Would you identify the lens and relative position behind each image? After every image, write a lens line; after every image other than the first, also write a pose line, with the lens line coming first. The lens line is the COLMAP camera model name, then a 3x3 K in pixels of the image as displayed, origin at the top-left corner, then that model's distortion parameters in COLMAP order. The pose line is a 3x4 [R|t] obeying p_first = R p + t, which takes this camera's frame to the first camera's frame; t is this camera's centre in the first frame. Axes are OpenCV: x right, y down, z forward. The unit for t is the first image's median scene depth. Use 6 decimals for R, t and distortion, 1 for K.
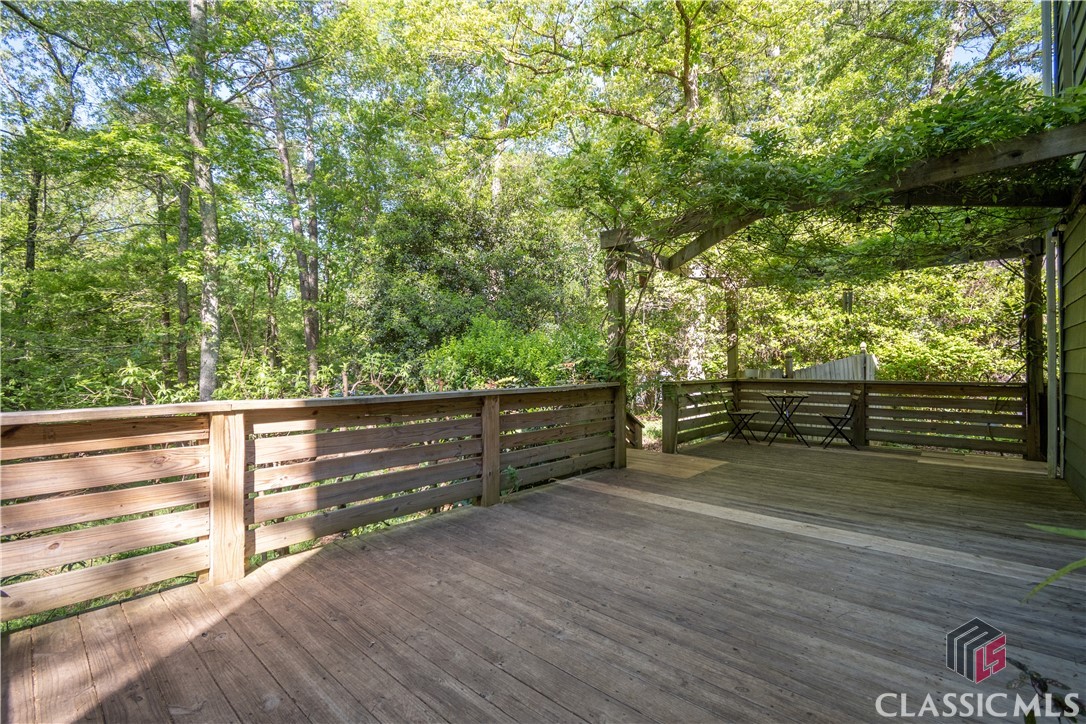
lens RADIAL K [[477.2, 0, 544.0], [0, 477.2, 362.6], [0, 0, 1]] dist [0.011680, -0.006441]
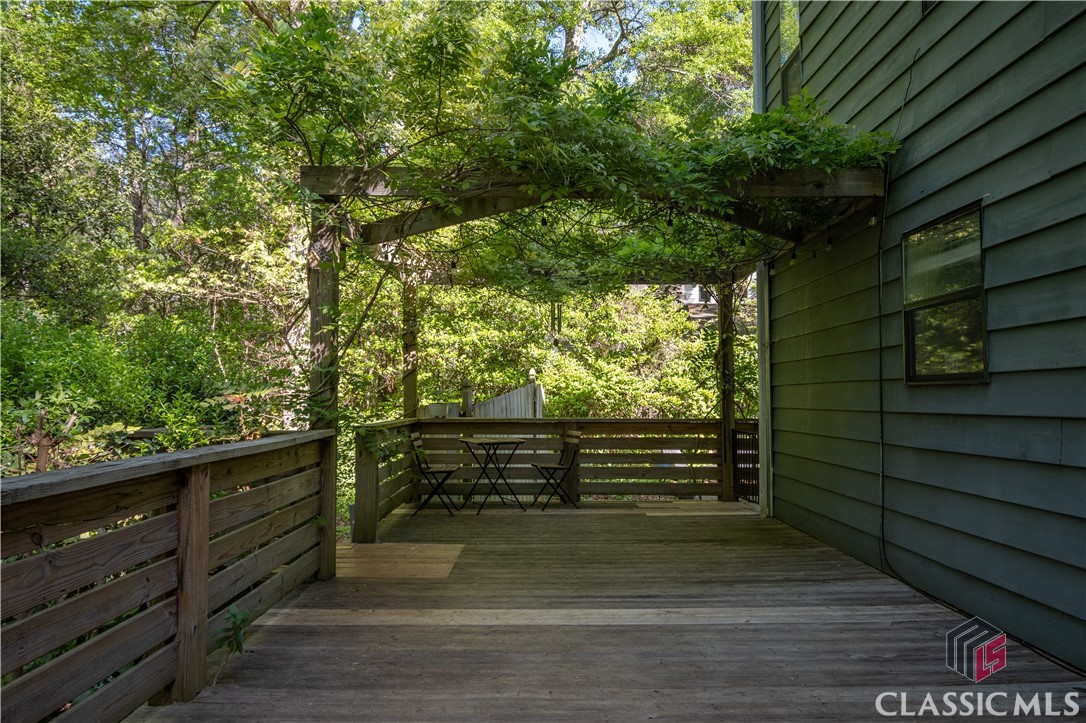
lens RADIAL K [[761.5, 0, 543.0], [0, 761.5, 361.5], [0, 0, 1]] dist [0.001431, 0.000241]
pose [[0.738855, 0.034513, 0.672980, -0.247395], [-0.008293, 0.999078, -0.042132, -0.003265], [-0.673813, 0.025548, 0.738460, 0.129200]]
